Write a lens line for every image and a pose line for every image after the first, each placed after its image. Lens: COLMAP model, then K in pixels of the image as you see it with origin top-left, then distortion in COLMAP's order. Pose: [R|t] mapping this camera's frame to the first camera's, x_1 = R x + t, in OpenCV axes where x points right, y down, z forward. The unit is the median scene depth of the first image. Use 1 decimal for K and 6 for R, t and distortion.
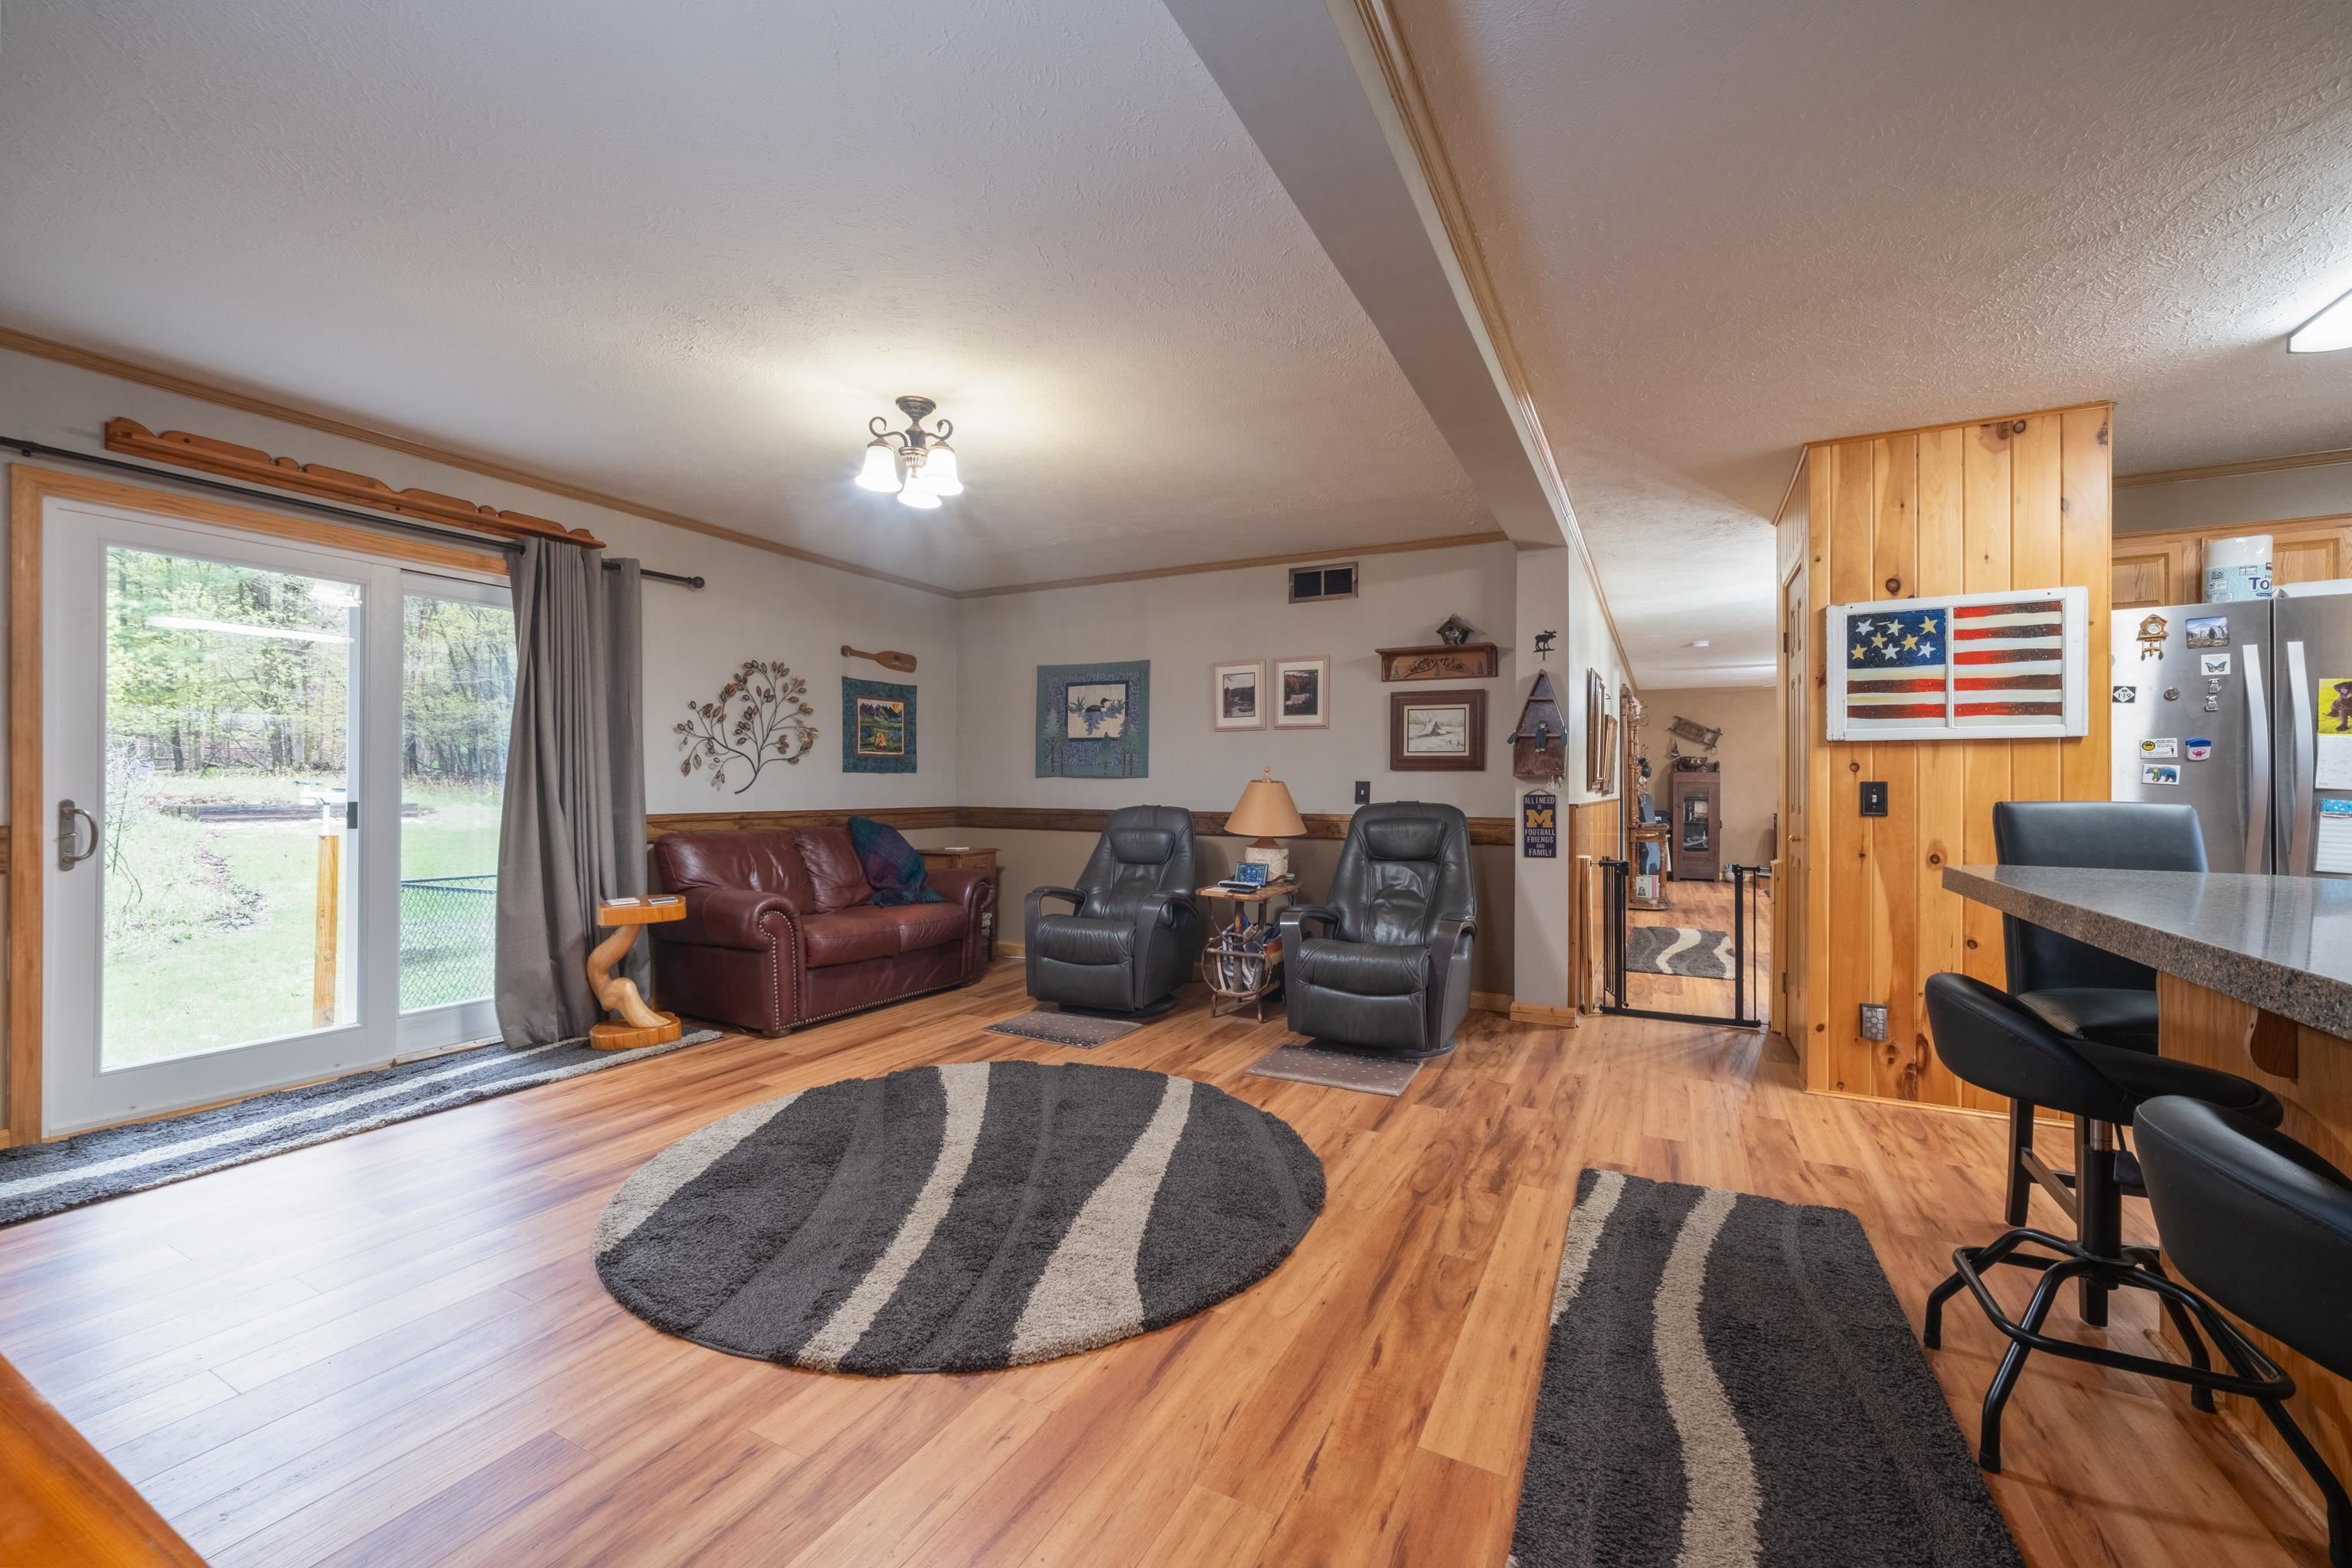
lens RADIAL K [[938.6, 0, 1170.9], [0, 938.6, 784.1], [0, 0, 1]] dist [-0.004098, -0.000252]
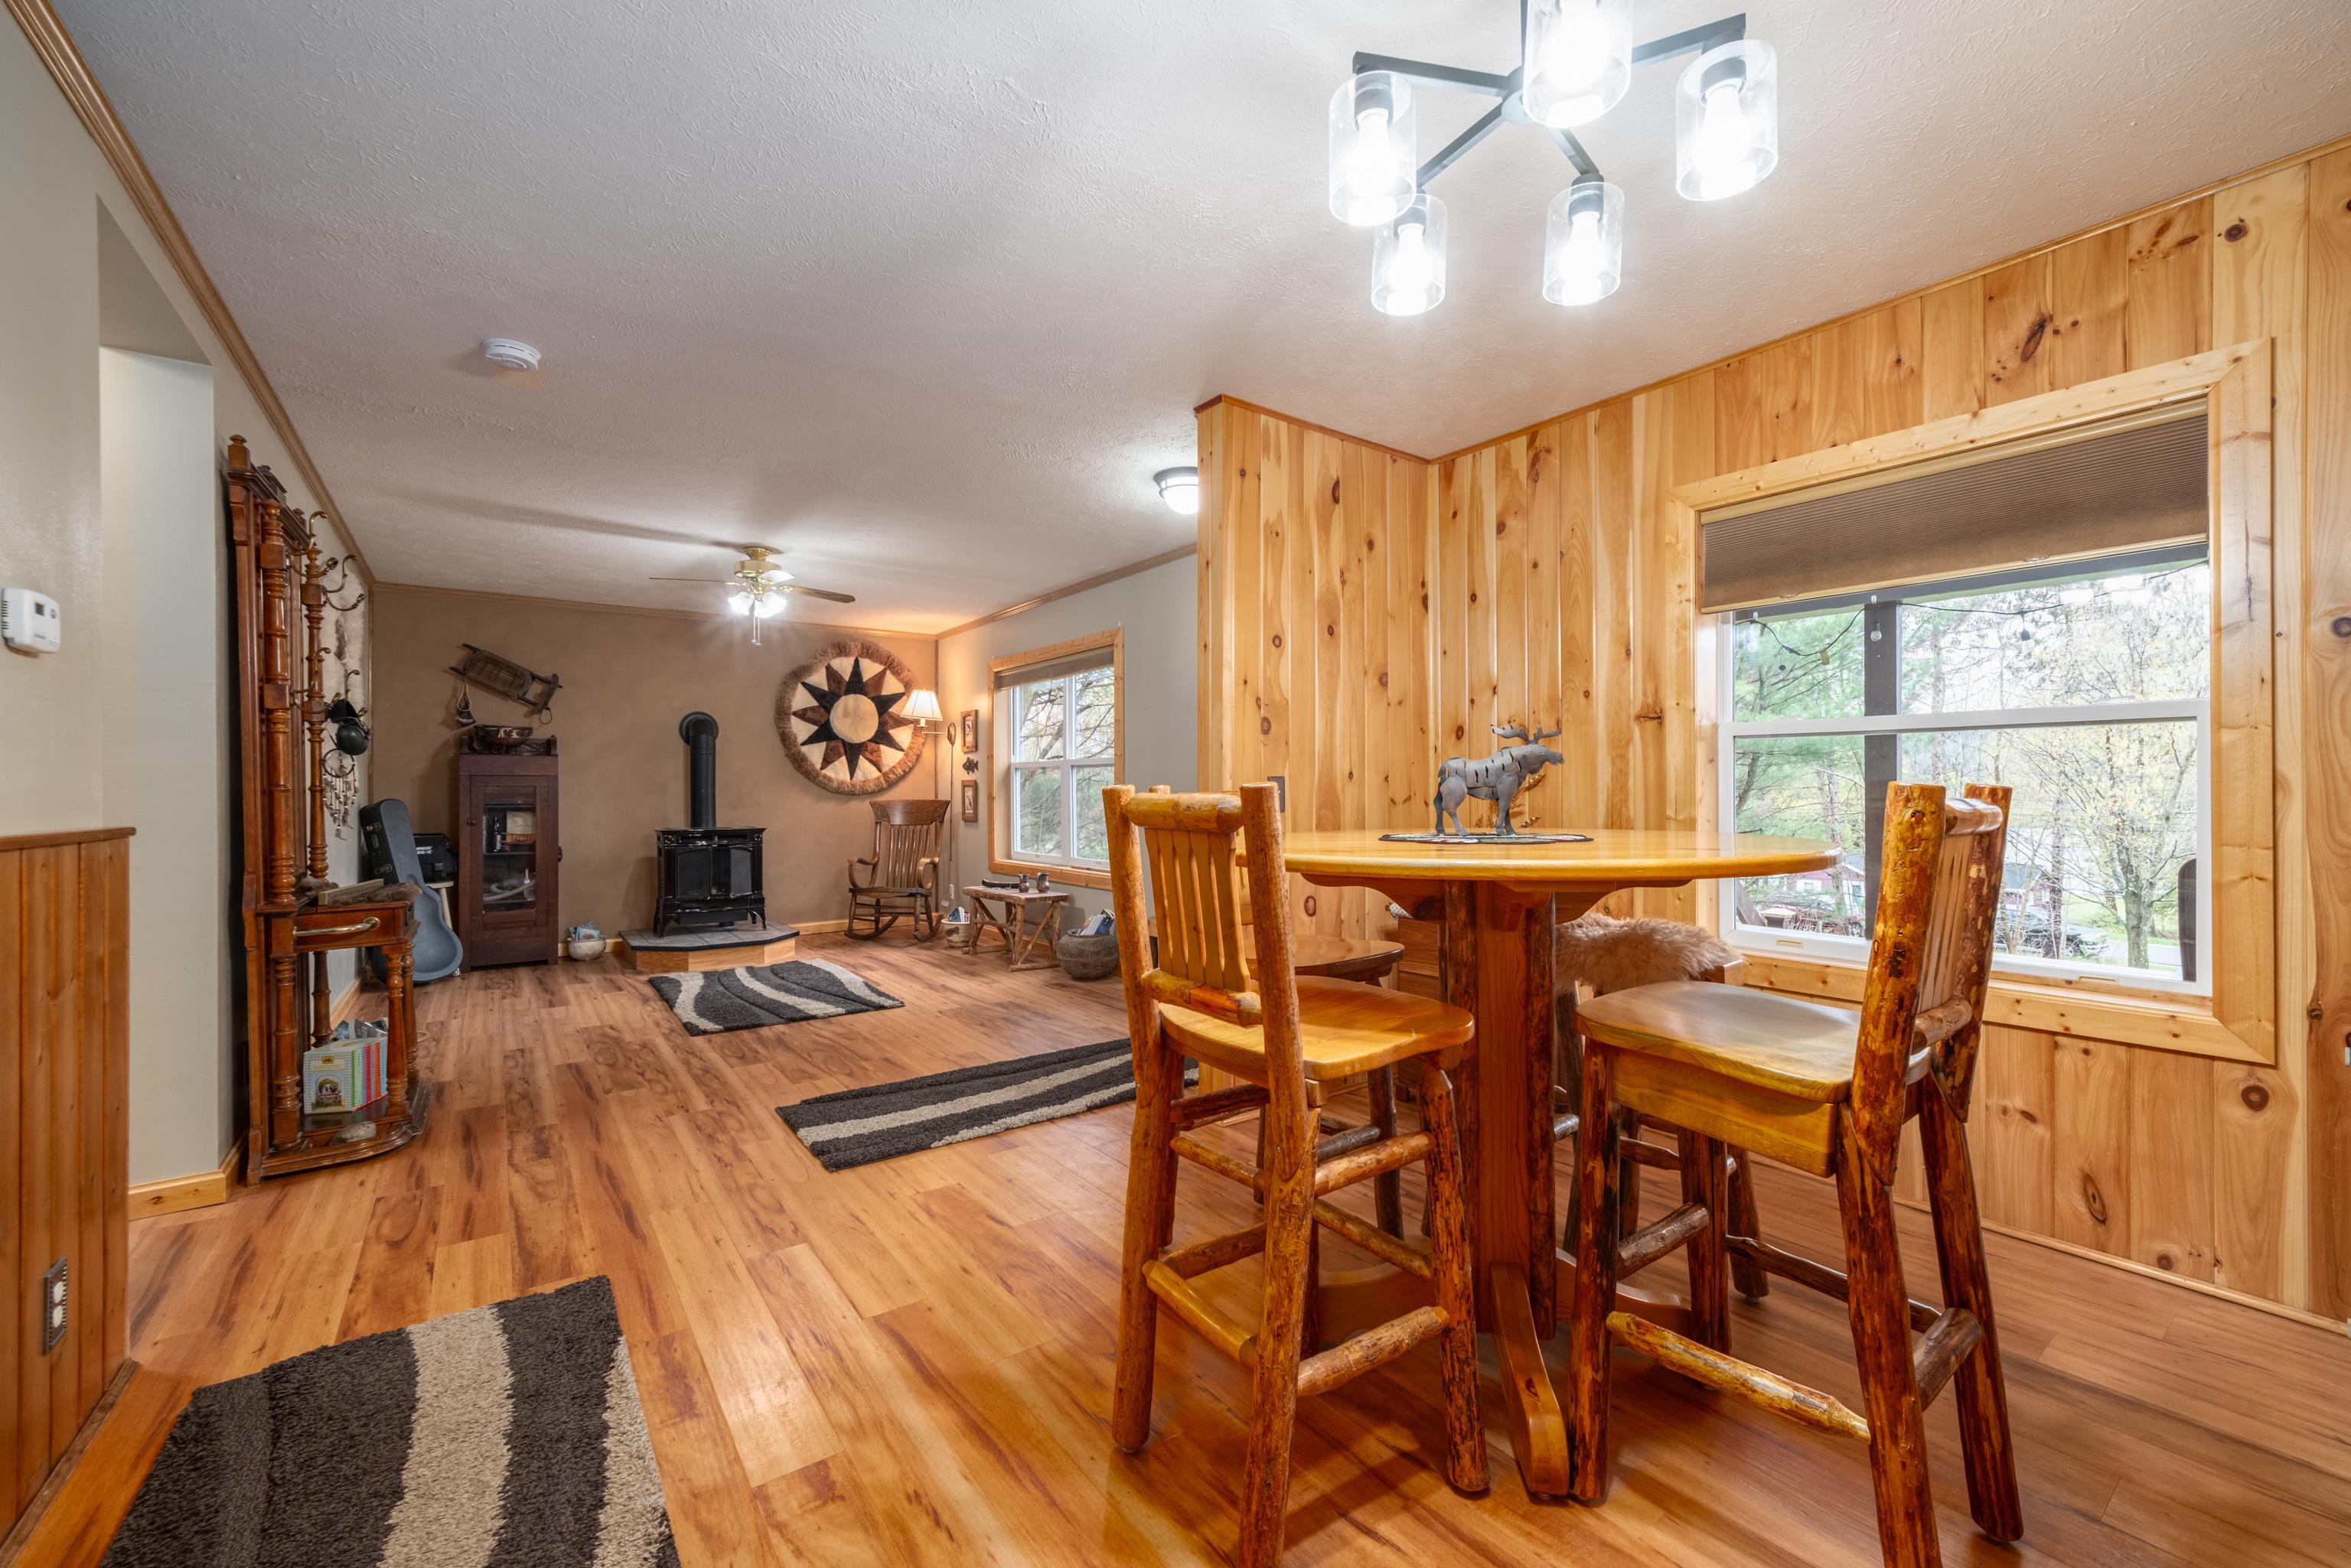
lens RADIAL K [[938.2, 0, 1170.4], [0, 938.2, 784.1], [0, 0, 1]] dist [-0.004098, -0.000252]
pose [[0.435054, -0.001421, 0.900403, 0.254614], [0.011097, 0.999931, -0.003784, 0.008759], [-0.900336, 0.011638, 0.435040, 0.449014]]
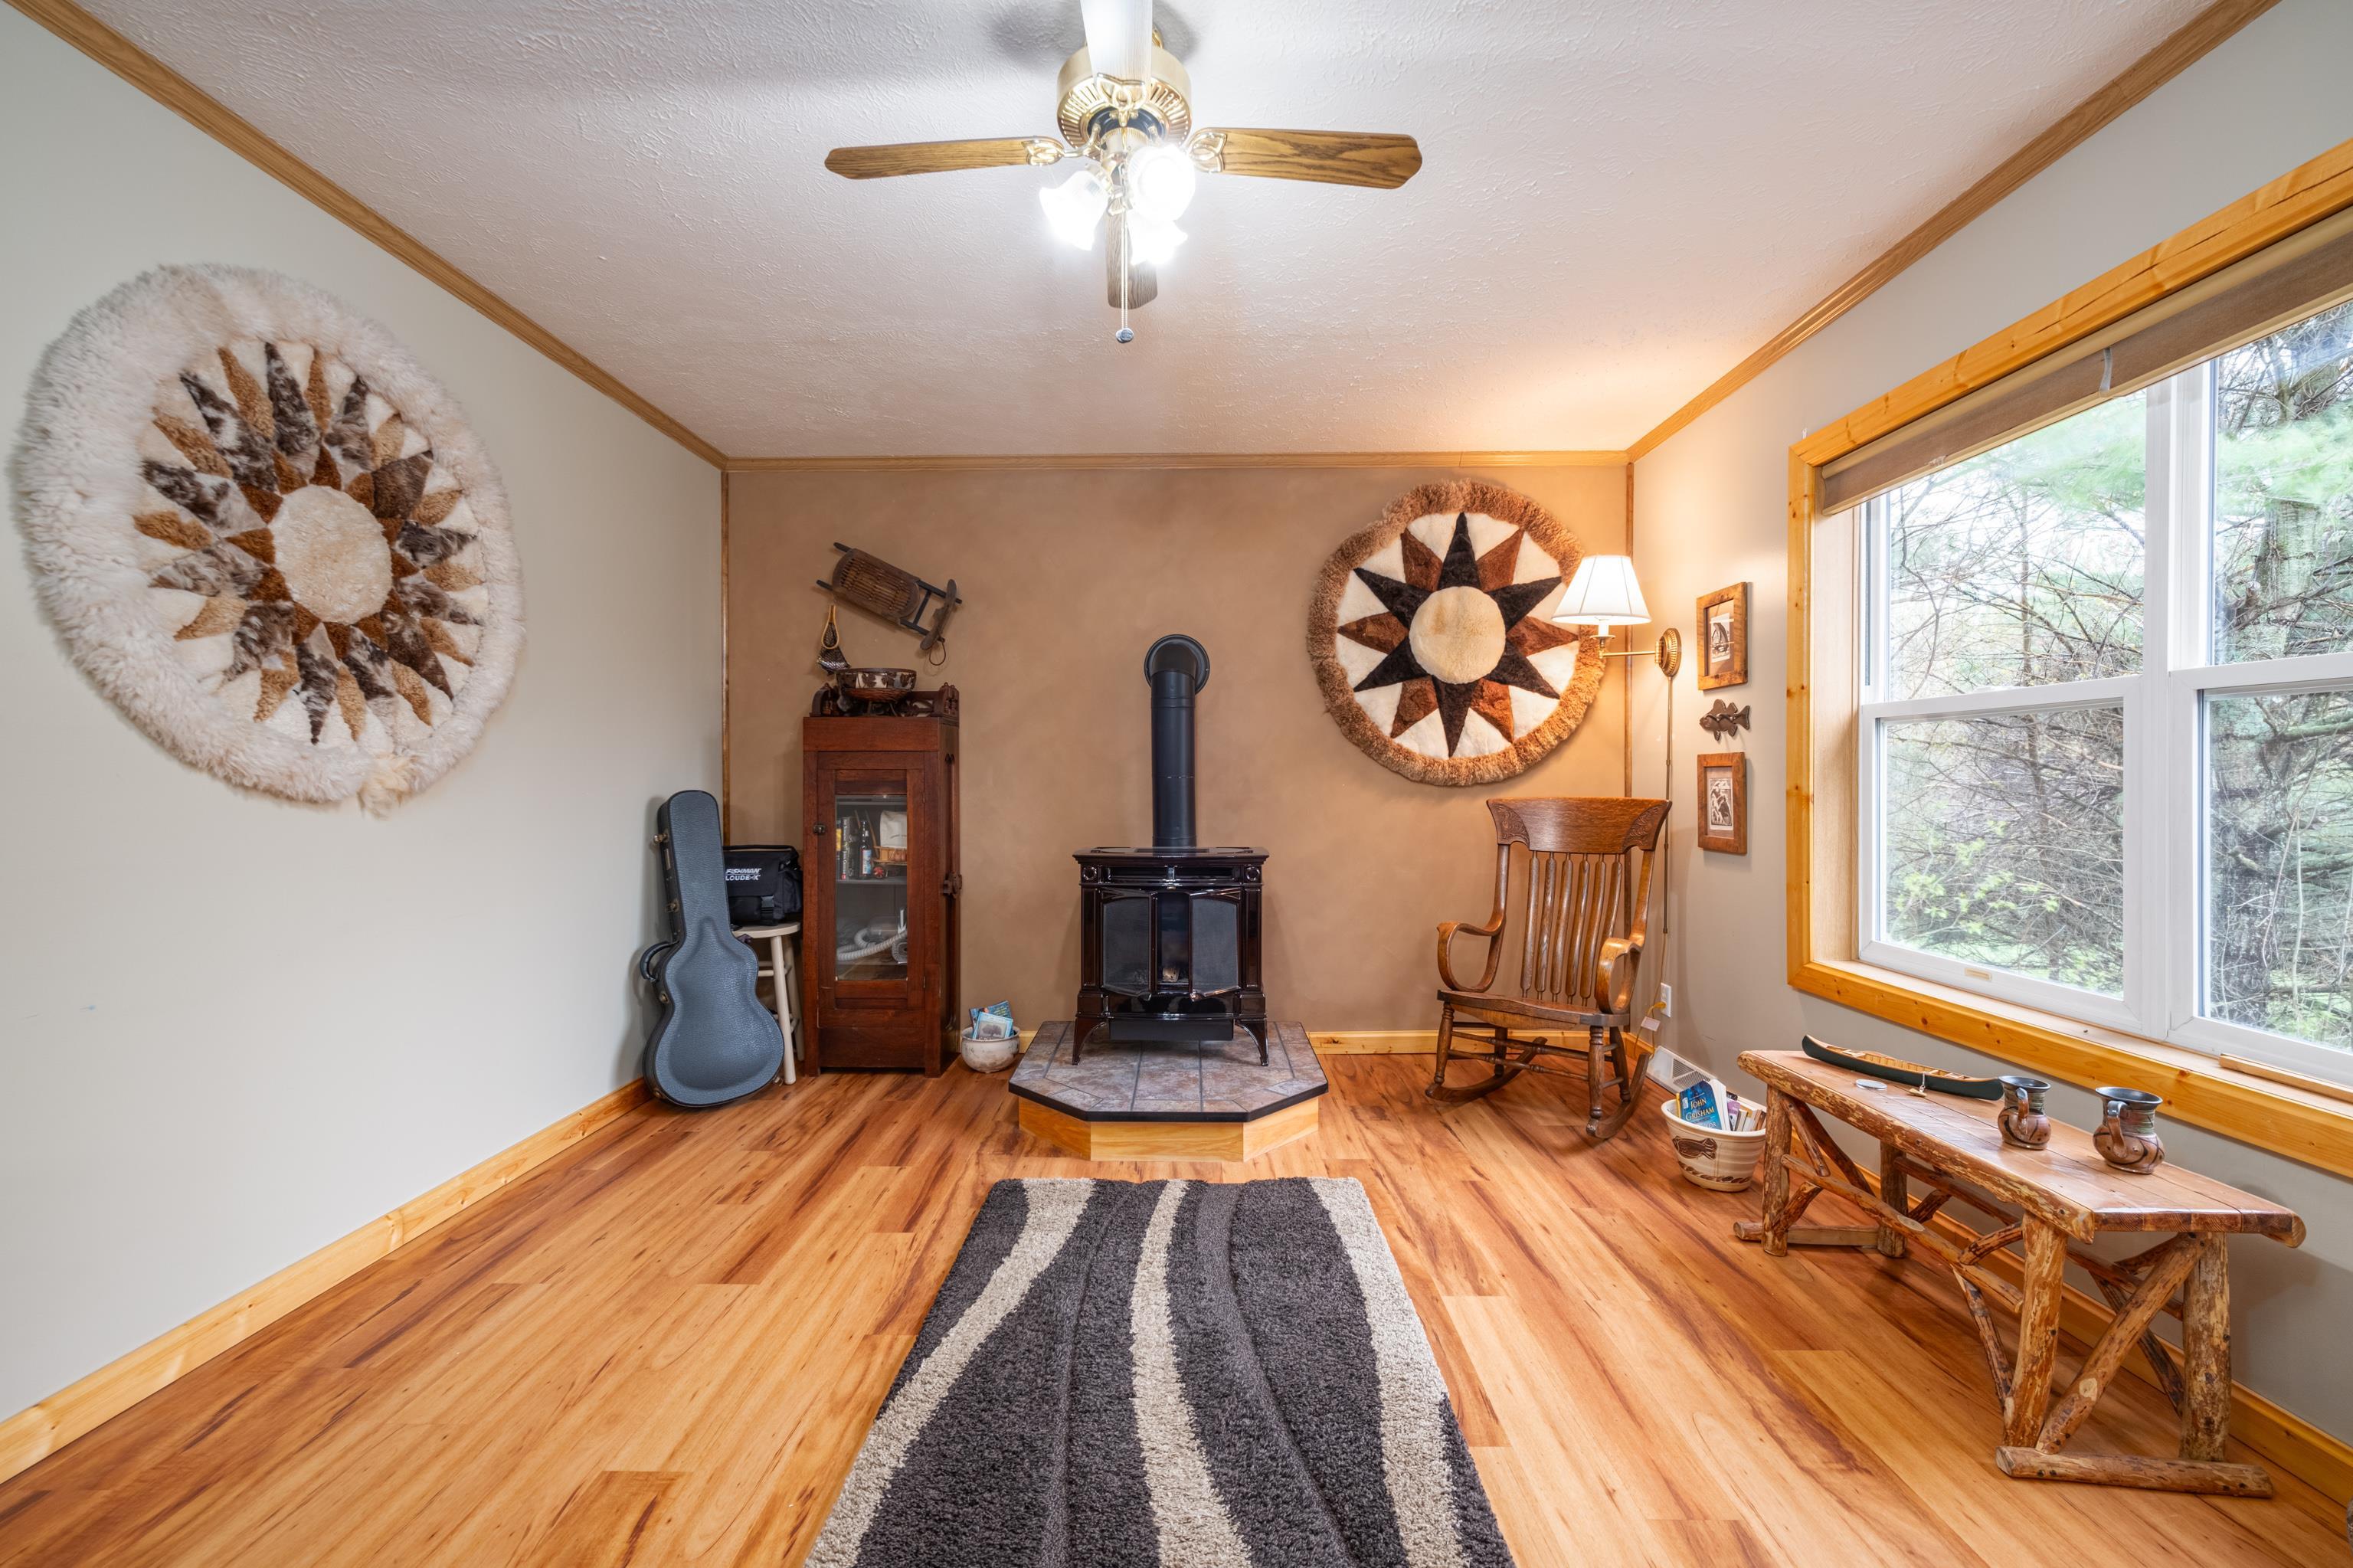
lens RADIAL K [[939.0, 0, 1171.4], [0, 939.0, 784.1], [0, 0, 1]] dist [-0.004098, -0.000252]
pose [[0.892414, -0.010286, 0.451100, 0.502859], [0.008962, 0.999947, 0.005071, 0.008091], [-0.451129, -0.000483, 0.892459, 0.676983]]
